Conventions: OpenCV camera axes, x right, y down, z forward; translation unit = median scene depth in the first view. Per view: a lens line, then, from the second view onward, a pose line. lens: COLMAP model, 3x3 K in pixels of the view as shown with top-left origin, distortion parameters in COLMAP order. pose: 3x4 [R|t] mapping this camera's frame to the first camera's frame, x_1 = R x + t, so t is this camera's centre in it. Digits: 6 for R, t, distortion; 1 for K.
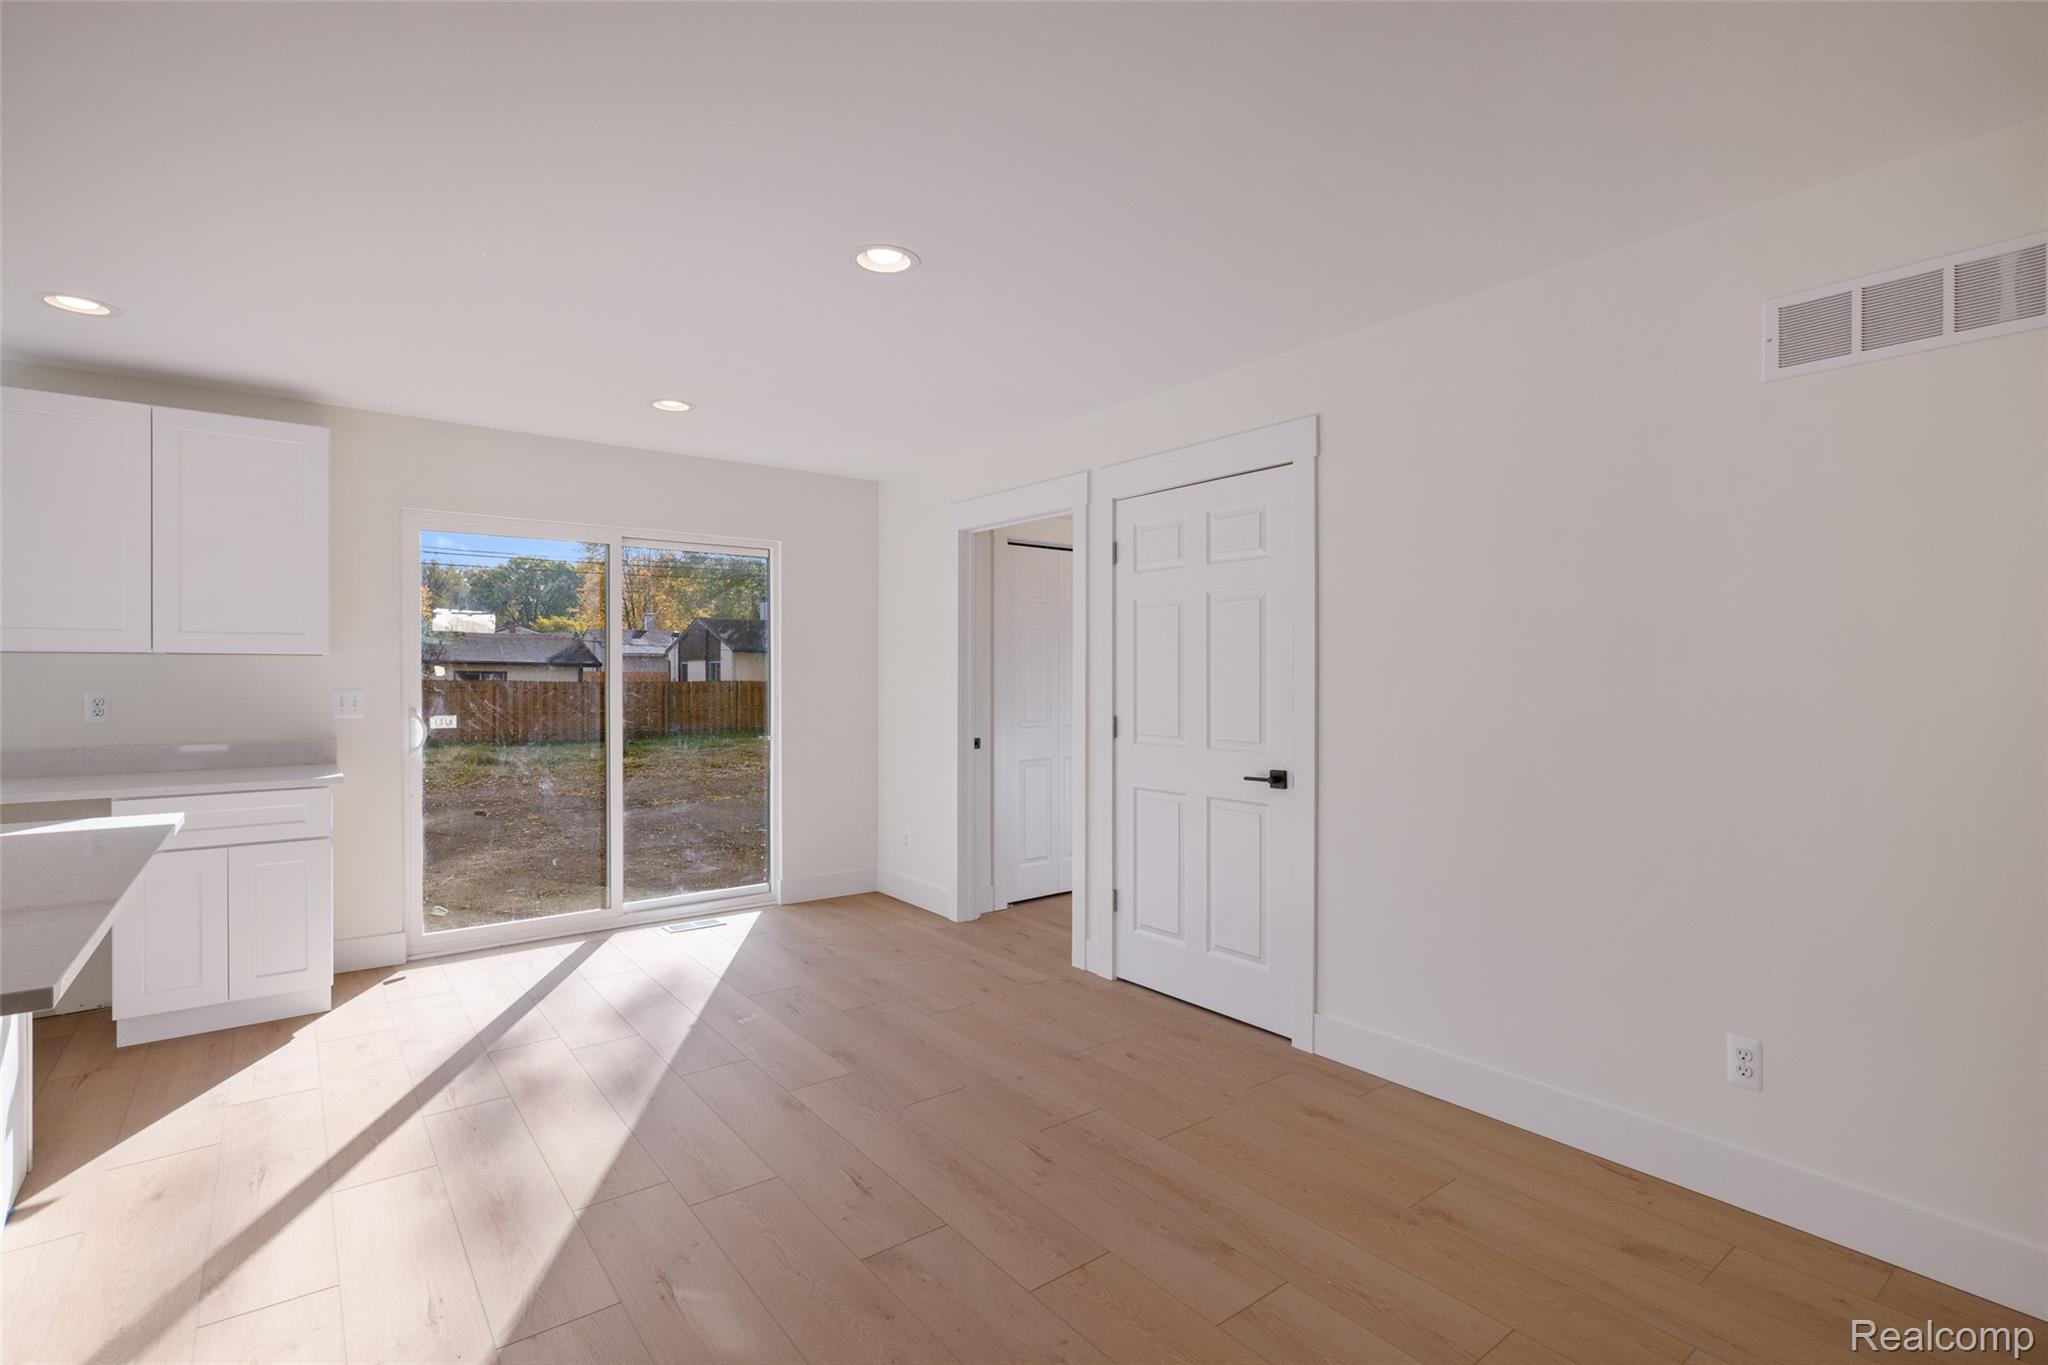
lens RADIAL K [[985.2, 0, 1024.0], [0, 985.2, 682.5], [0, 0, 1]] dist [-0.001009, -0.000148]
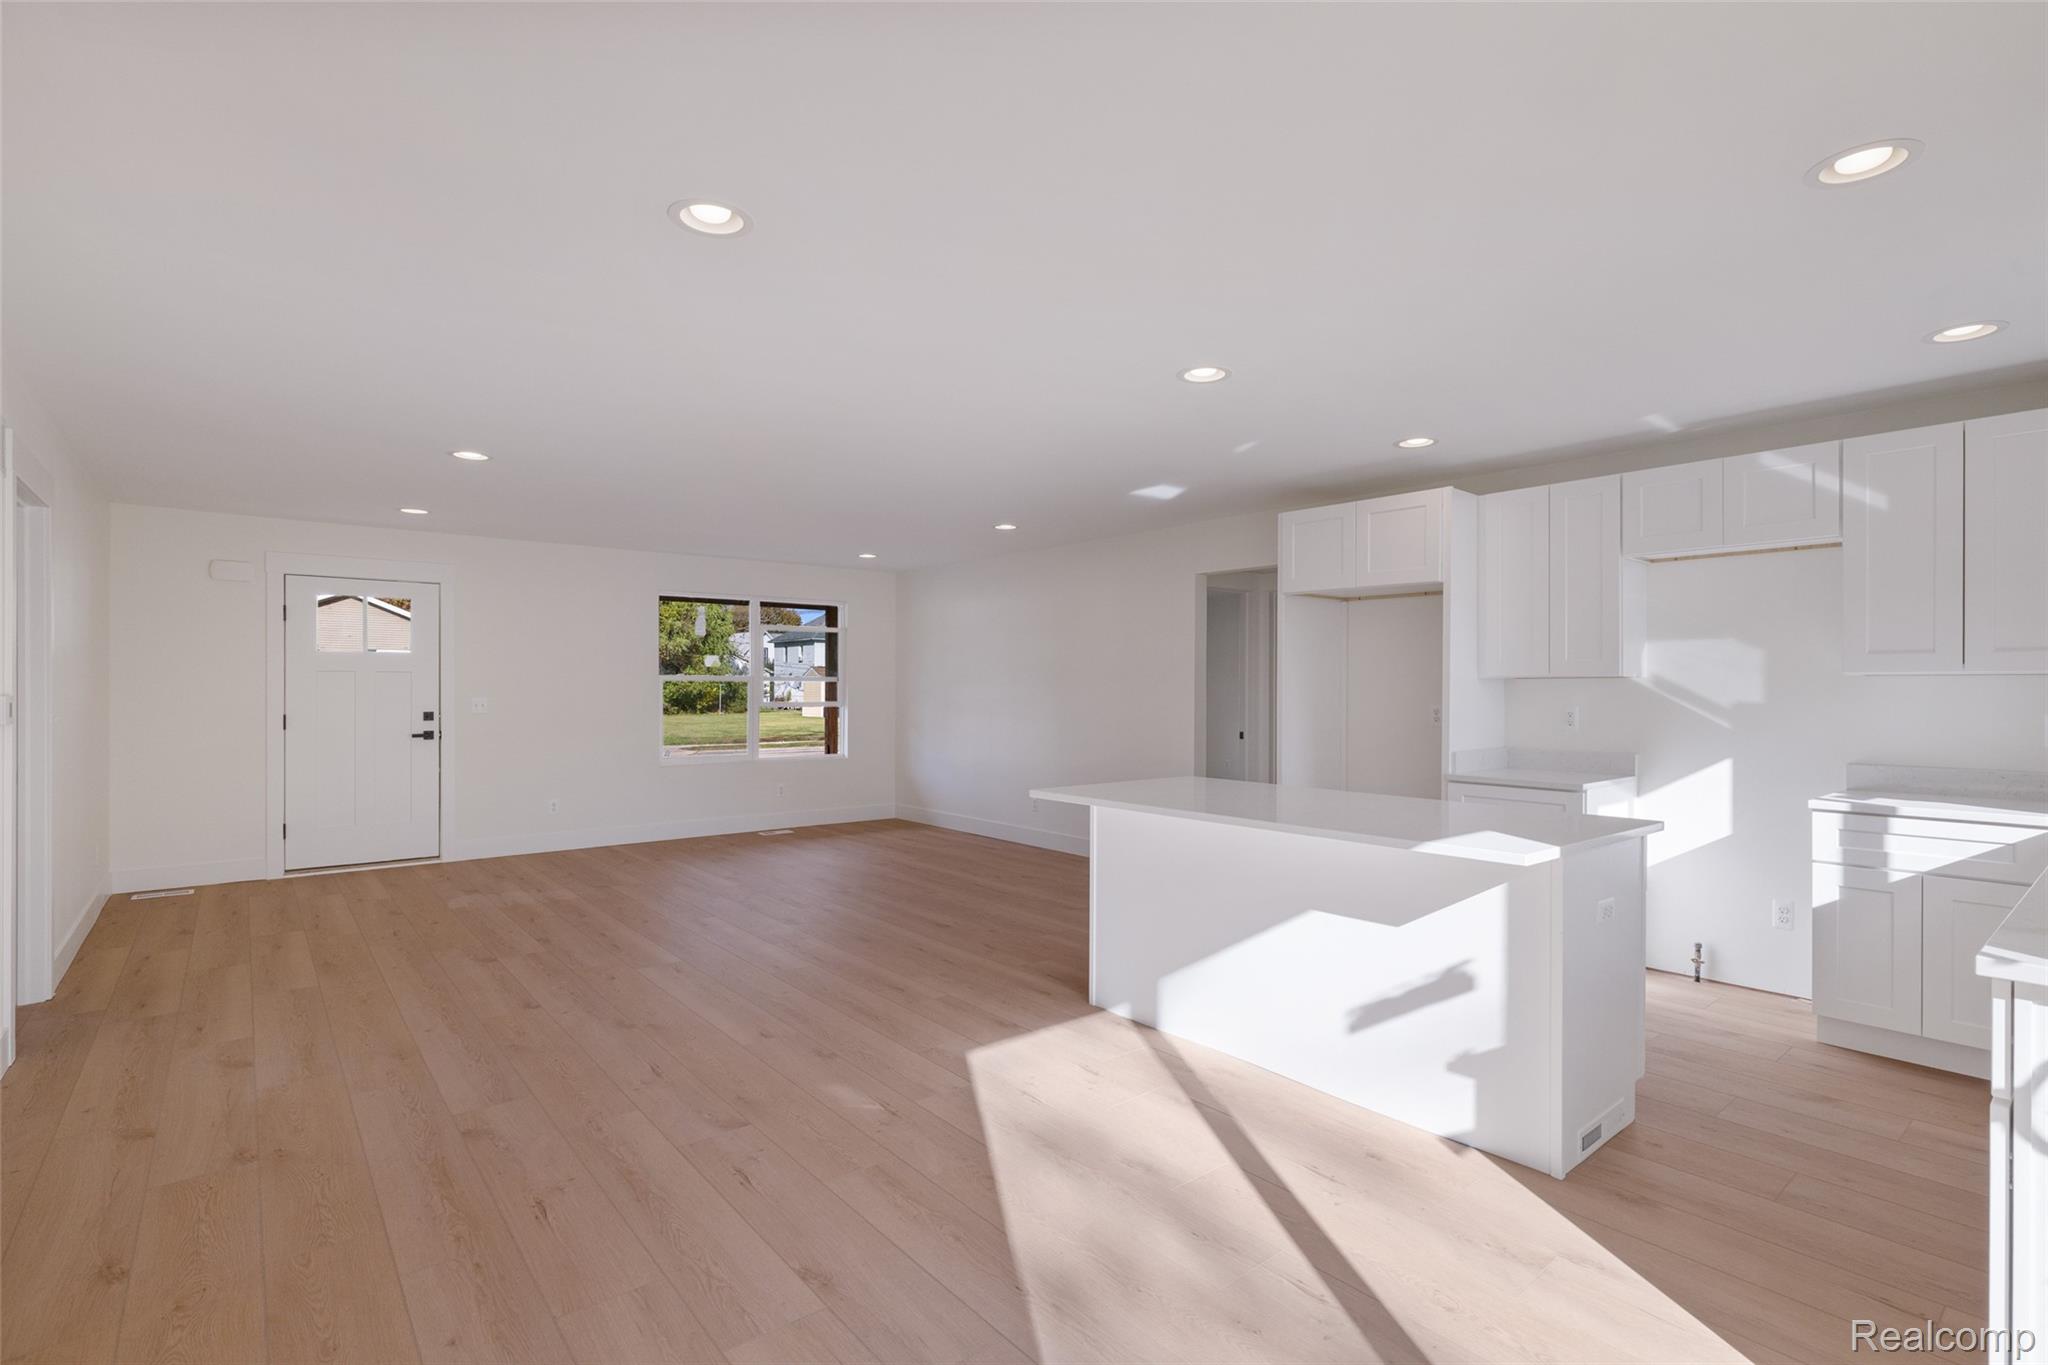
lens RADIAL K [[985.2, 0, 1024.0], [0, 985.2, 682.5], [0, 0, 1]] dist [-0.001009, -0.000148]
pose [[-0.999620, -0.006009, -0.026897, -0.245946], [-0.006055, 0.999980, 0.001601, -0.010807], [0.026886, 0.001763, -0.999637, 1.166479]]
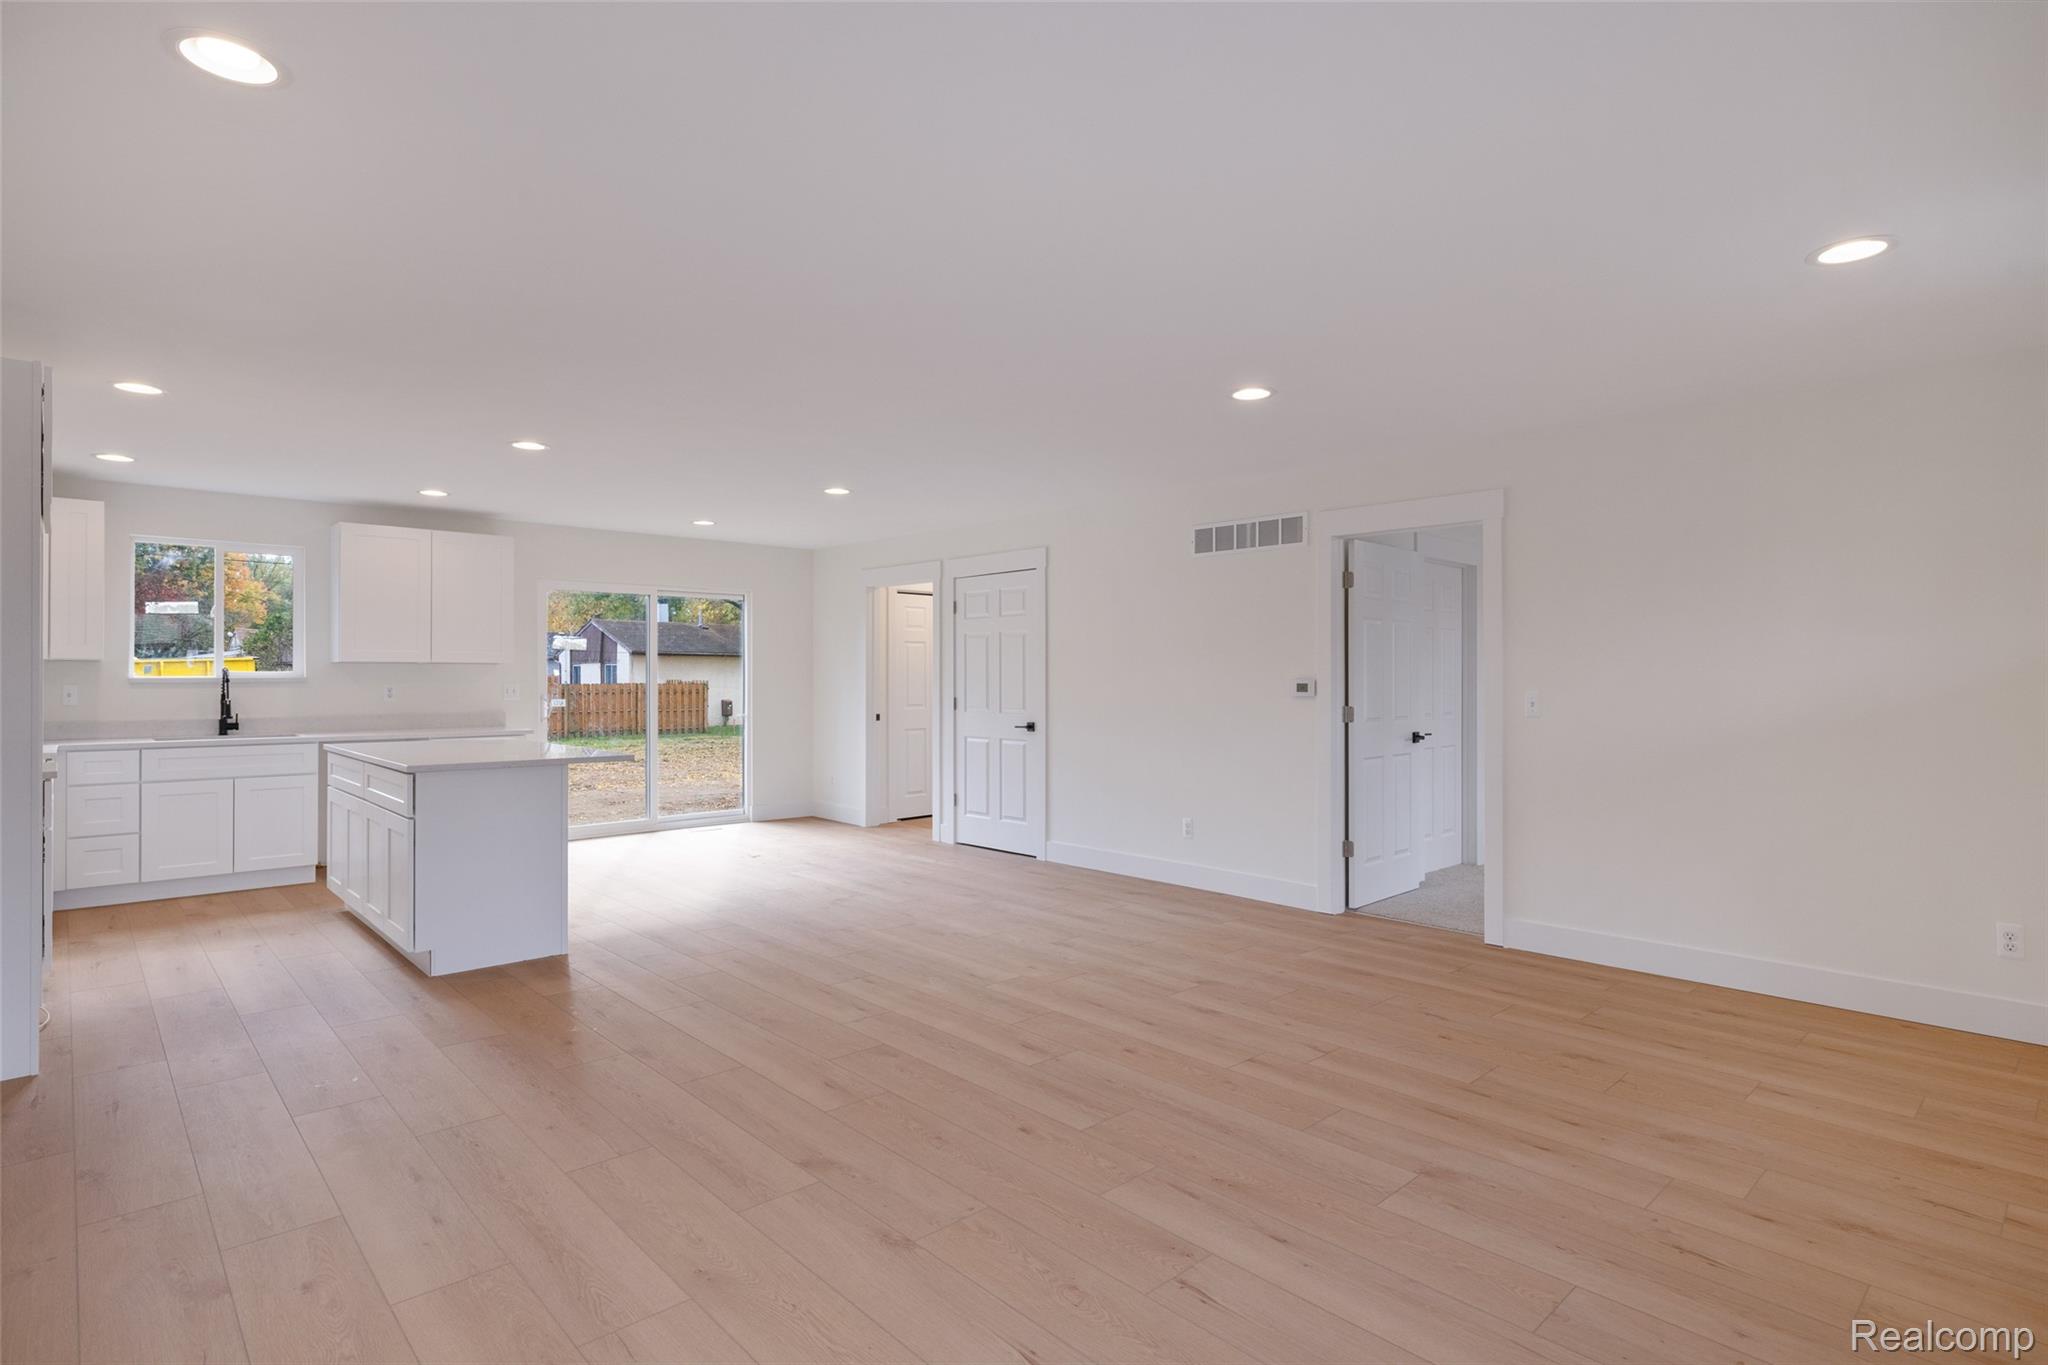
lens RADIAL K [[1014.3, 0, 1024.0], [0, 1014.3, 682.5], [0, 0, 1]] dist [-0.000796, -0.000152]
pose [[0.995481, -0.001133, 0.094950, 0.044419], [0.001409, 0.999995, -0.002838, 0.012806], [-0.094947, 0.002959, 0.995478, -0.930865]]
